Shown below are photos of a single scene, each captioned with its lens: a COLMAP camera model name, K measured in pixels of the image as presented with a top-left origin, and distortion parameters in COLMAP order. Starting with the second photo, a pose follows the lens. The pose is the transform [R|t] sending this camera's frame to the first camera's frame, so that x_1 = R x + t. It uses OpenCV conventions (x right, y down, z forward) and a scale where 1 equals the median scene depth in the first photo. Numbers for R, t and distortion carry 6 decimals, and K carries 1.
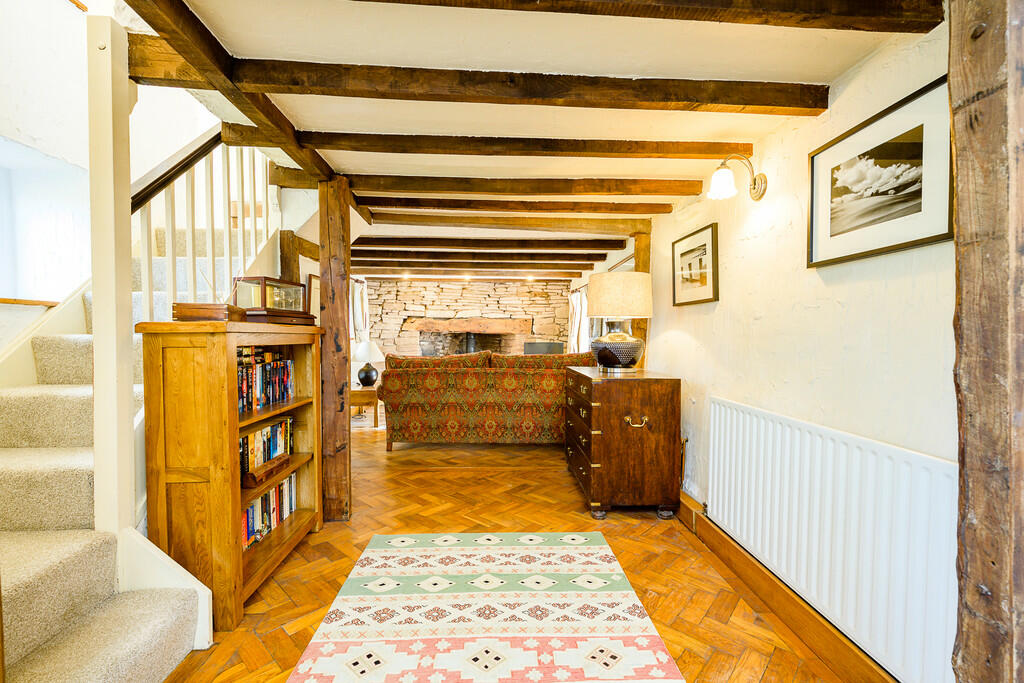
lens RADIAL K [[427.6, 0, 512.0], [0, 427.6, 341.5], [0, 0, 1]] dist [-0.001017, -0.000113]
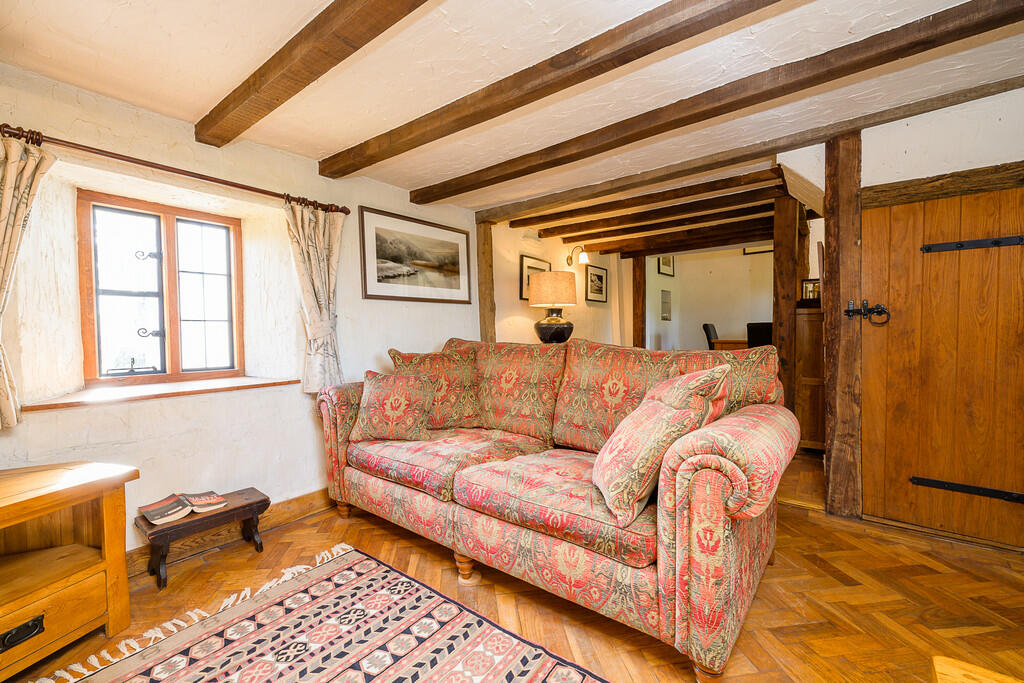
lens RADIAL K [[427.6, 0, 512.0], [0, 427.6, 341.5], [0, 0, 1]] dist [-0.001017, -0.000113]
pose [[-0.765869, -0.010841, 0.642905, -0.910073], [0.015782, 0.999240, 0.035650, 0.012122], [-0.642803, 0.037450, -0.765116, 3.742540]]
